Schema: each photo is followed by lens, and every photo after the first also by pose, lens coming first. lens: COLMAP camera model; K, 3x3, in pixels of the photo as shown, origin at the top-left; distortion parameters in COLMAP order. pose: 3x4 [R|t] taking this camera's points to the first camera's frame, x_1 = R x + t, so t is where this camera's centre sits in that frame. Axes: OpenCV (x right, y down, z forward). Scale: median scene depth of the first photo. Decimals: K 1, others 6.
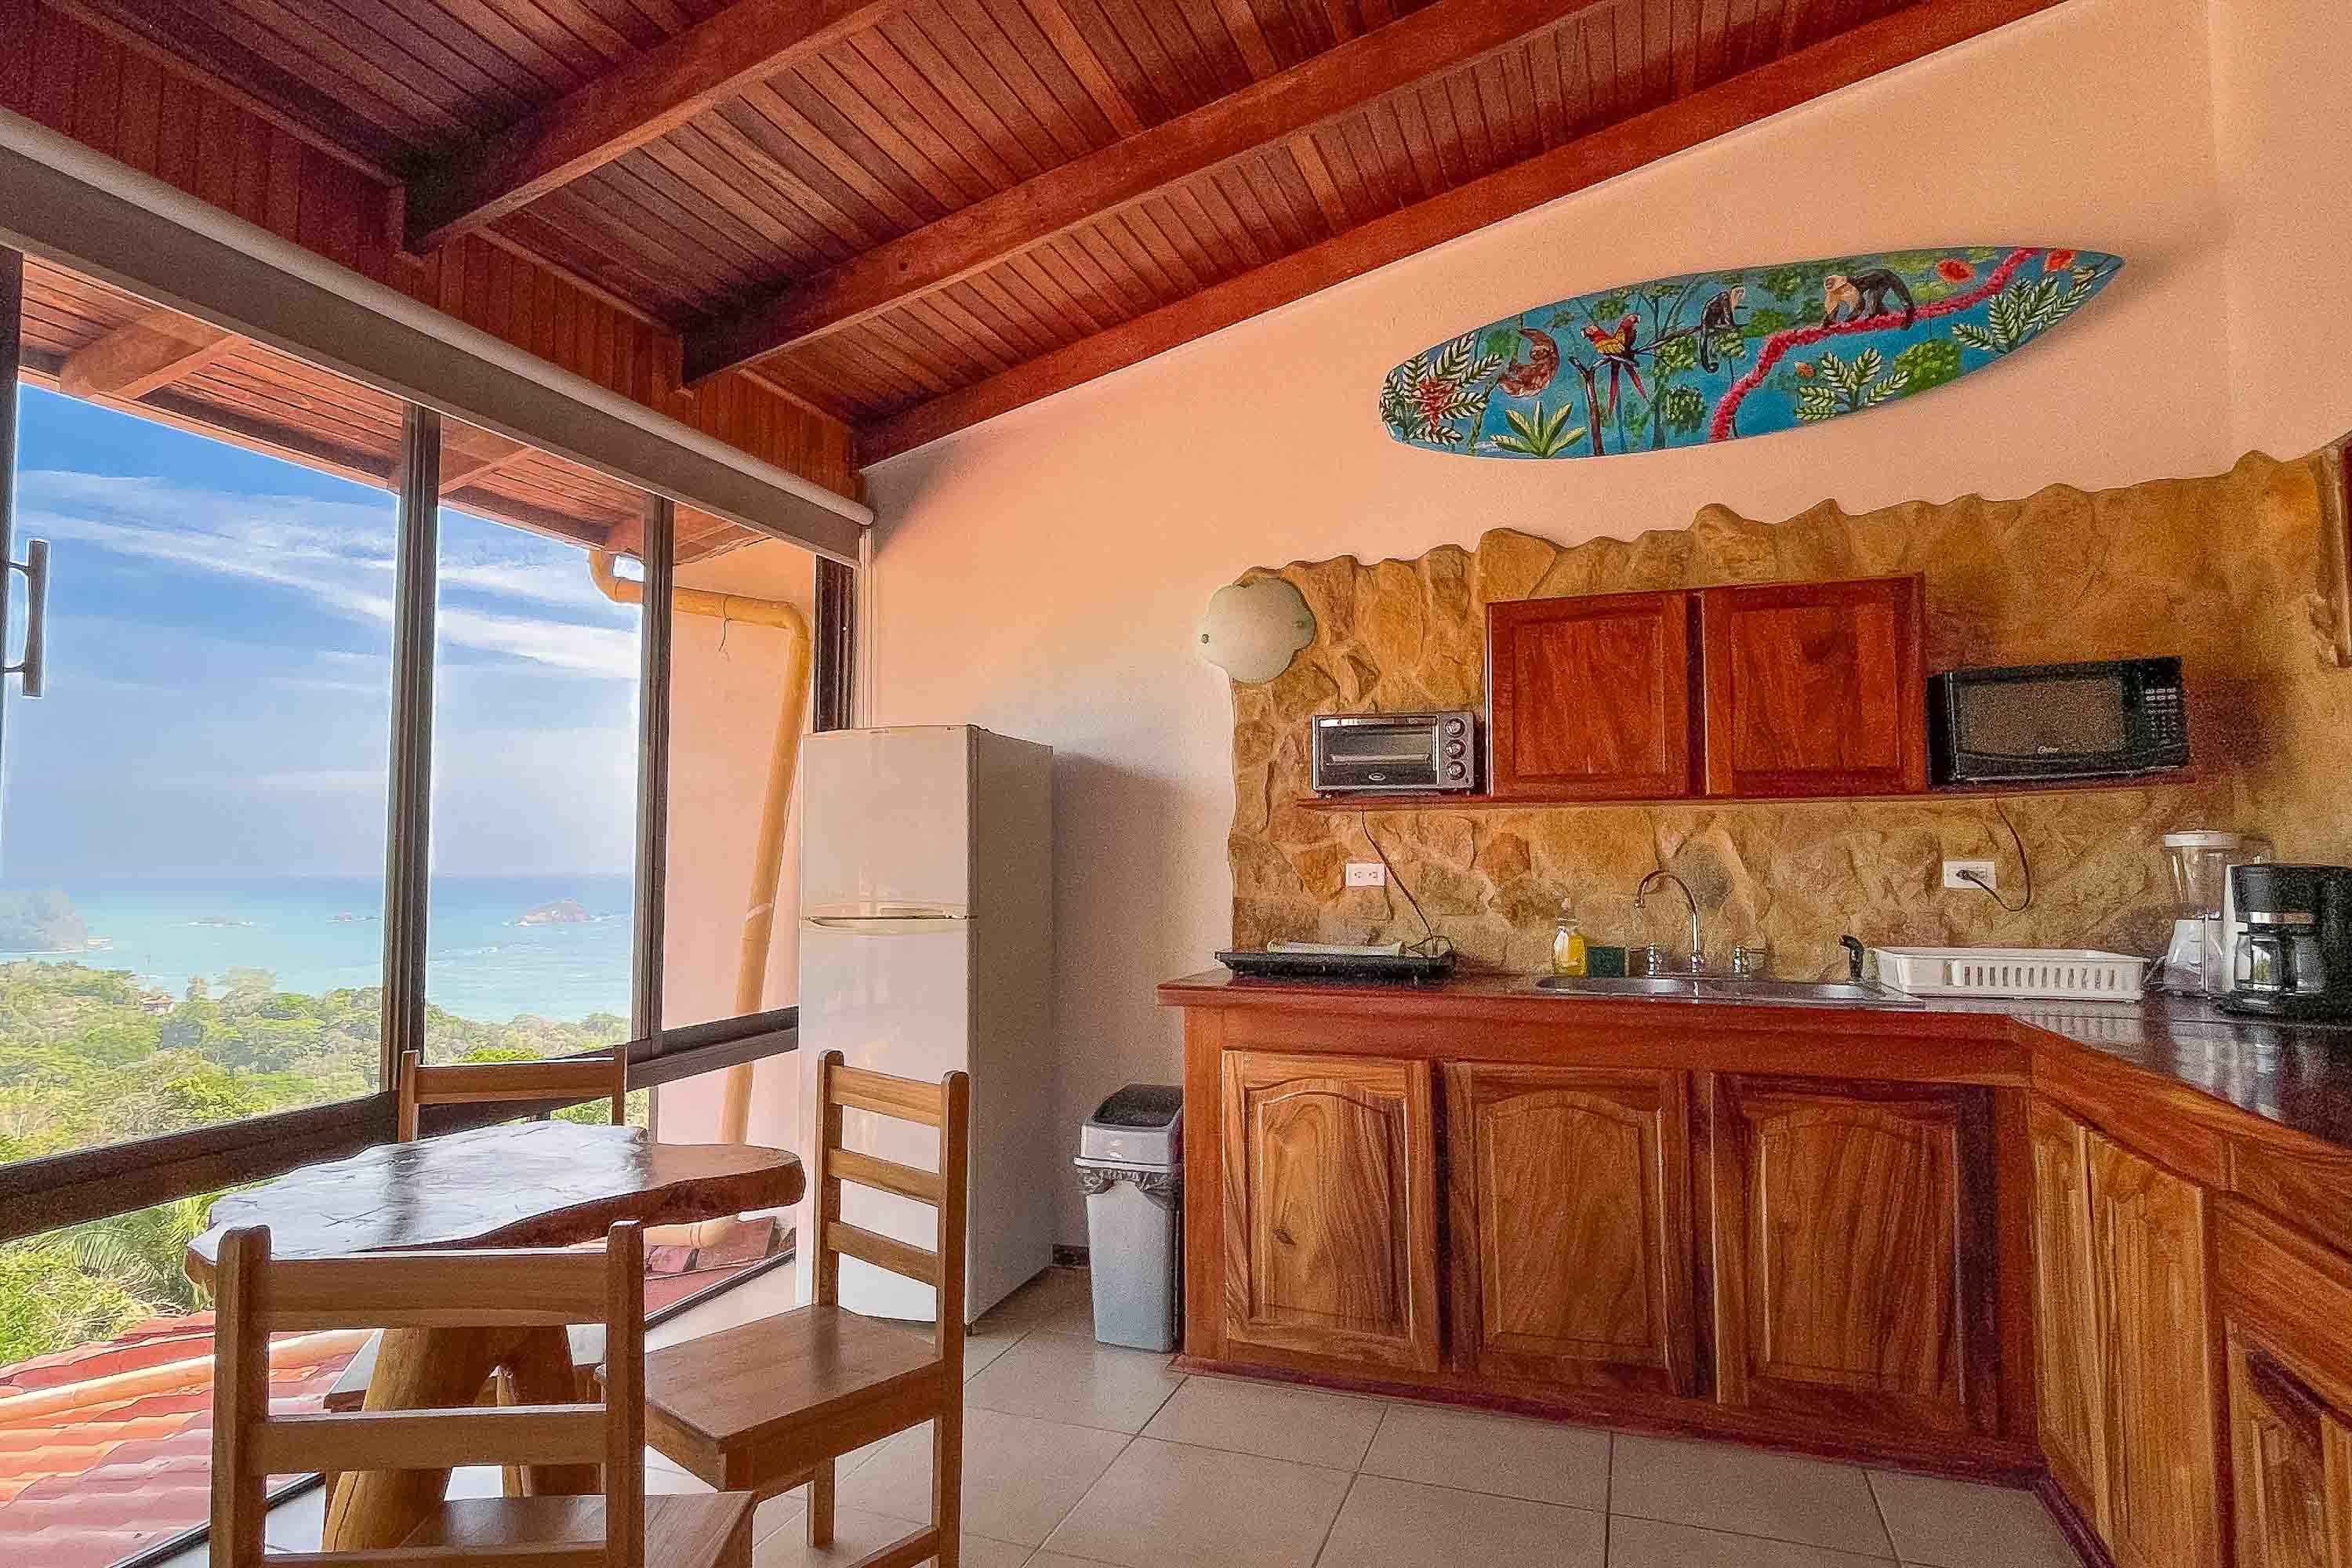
lens RADIAL K [[1225.5, 0, 1178.5], [0, 1225.5, 799.7], [0, 0, 1]] dist [-0.015383, 0.000093]
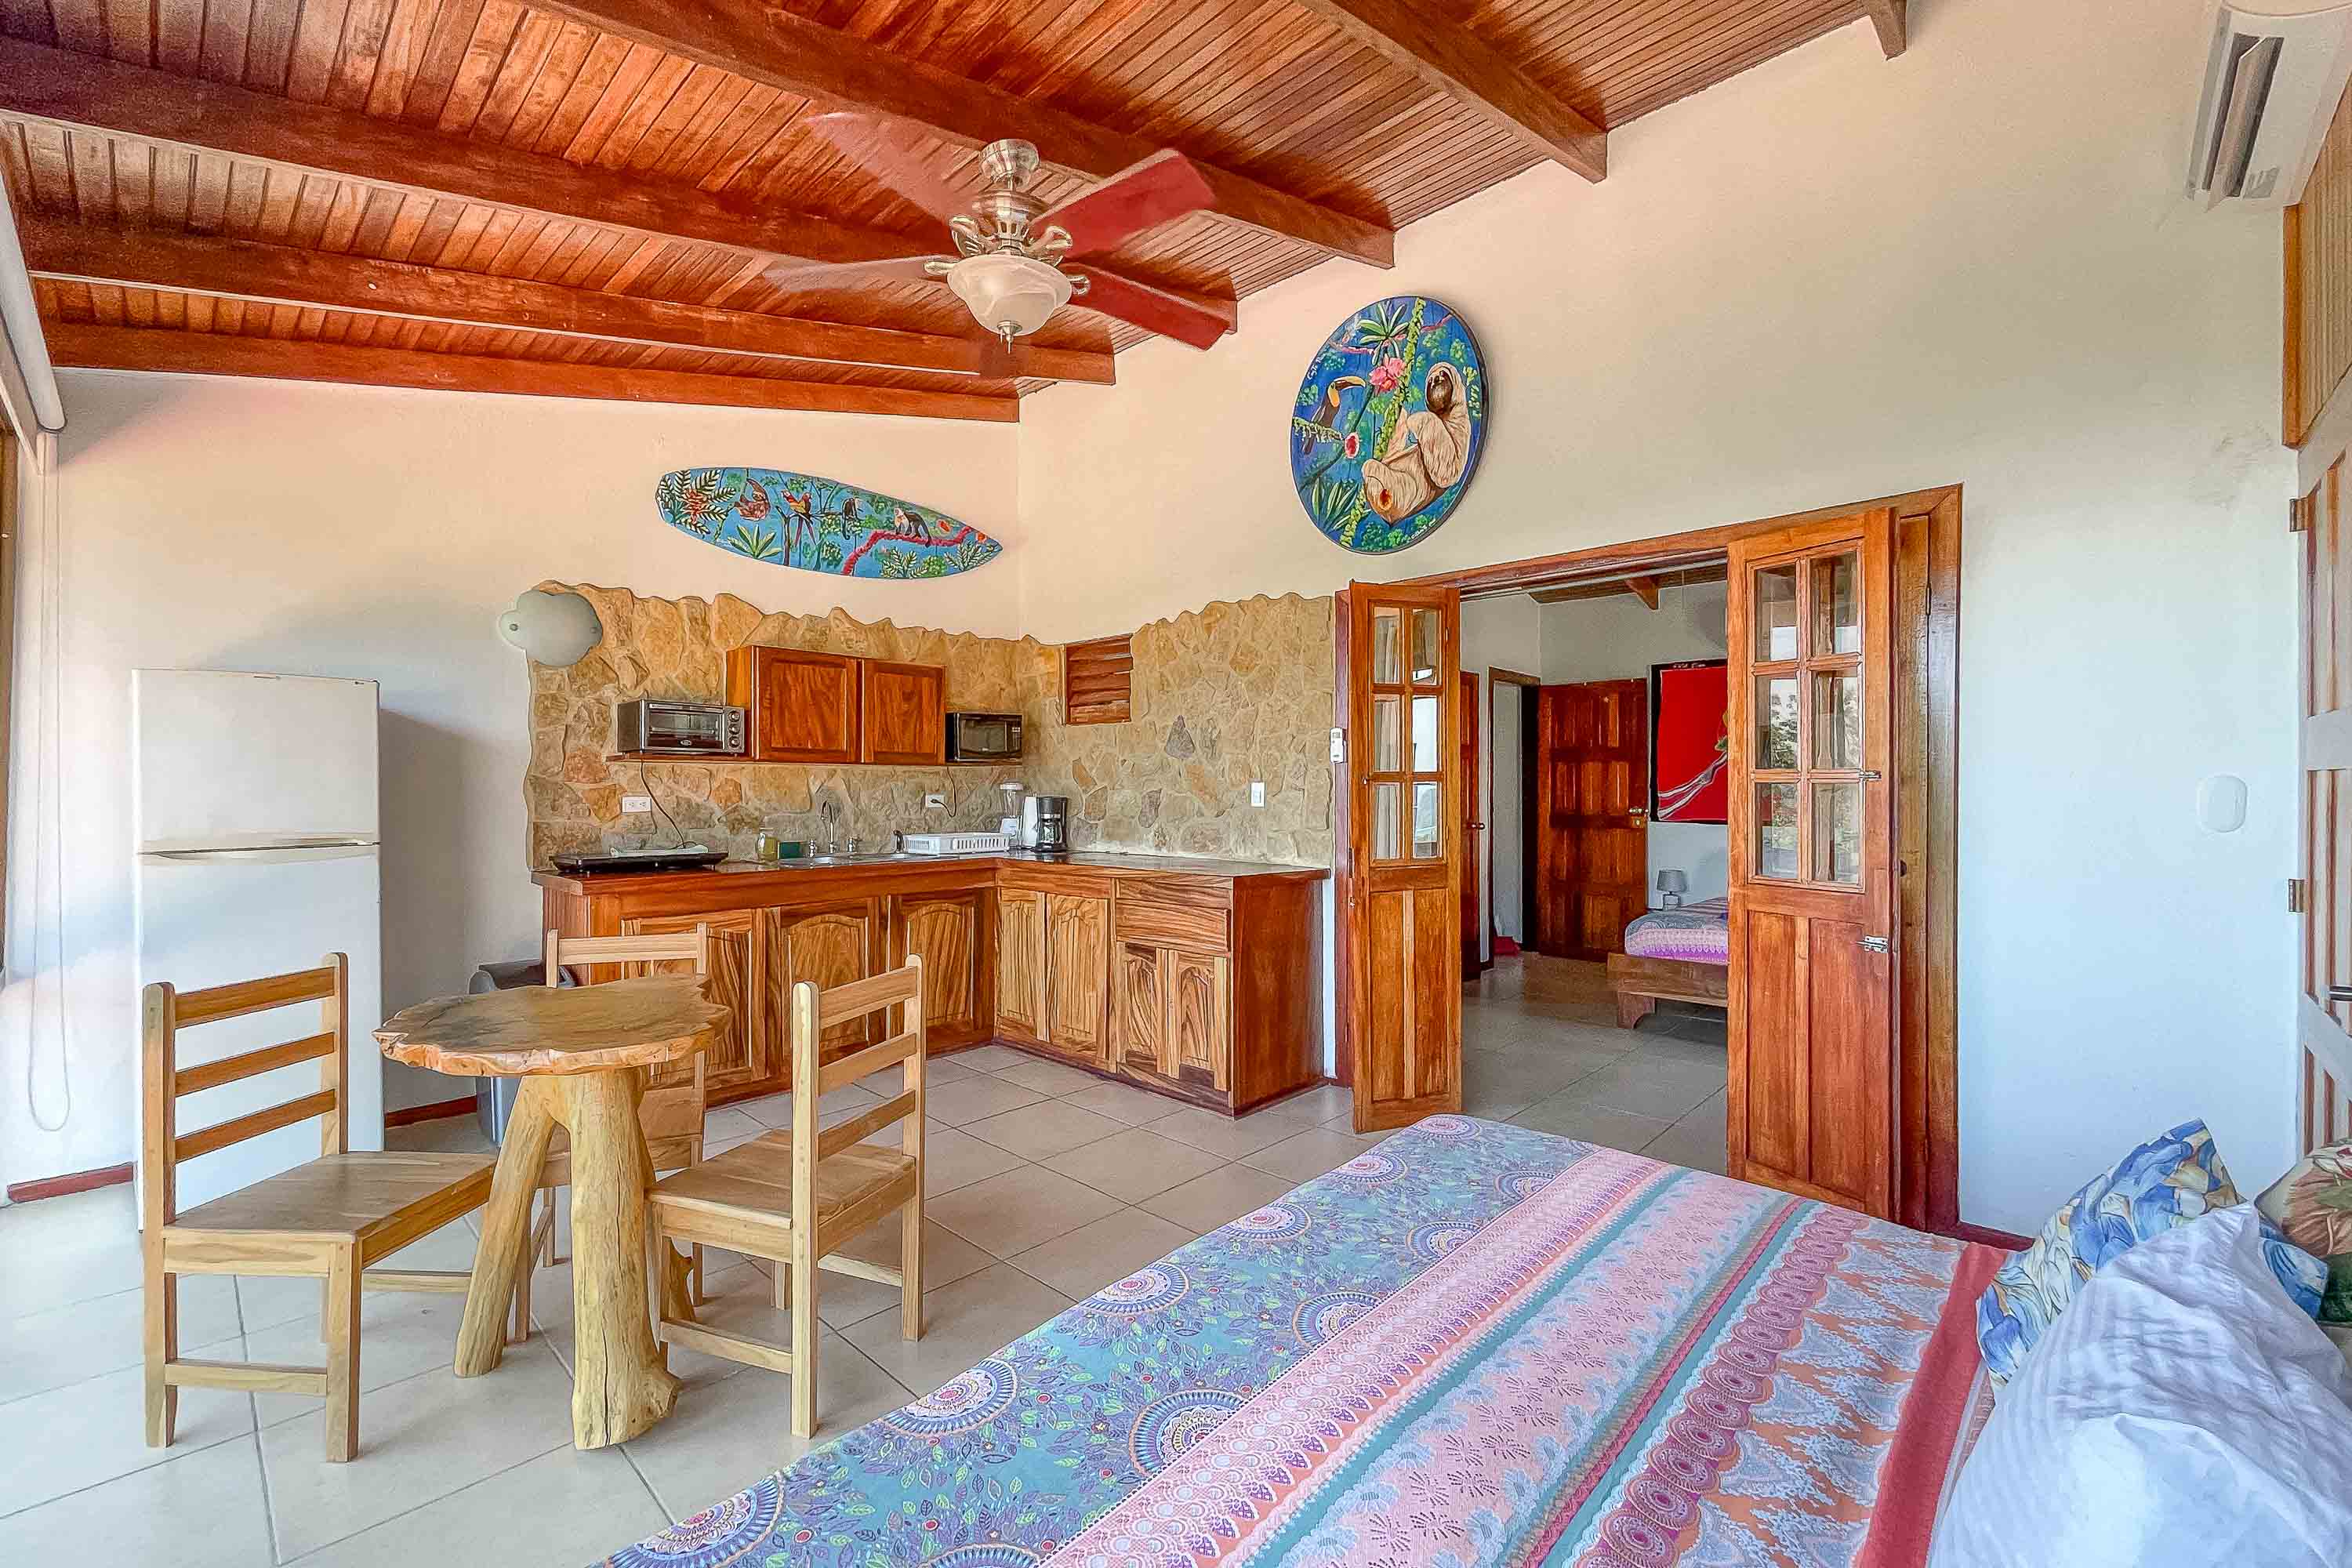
lens RADIAL K [[958.8, 0, 1178.2], [0, 958.8, 790.6], [0, 0, 1]] dist [0.000070, -0.000041]
pose [[0.390015, 0.001550, 0.920807, -0.737698], [-0.050037, 0.998557, 0.019513, -0.013211], [-0.919448, -0.053684, 0.389529, -0.081637]]
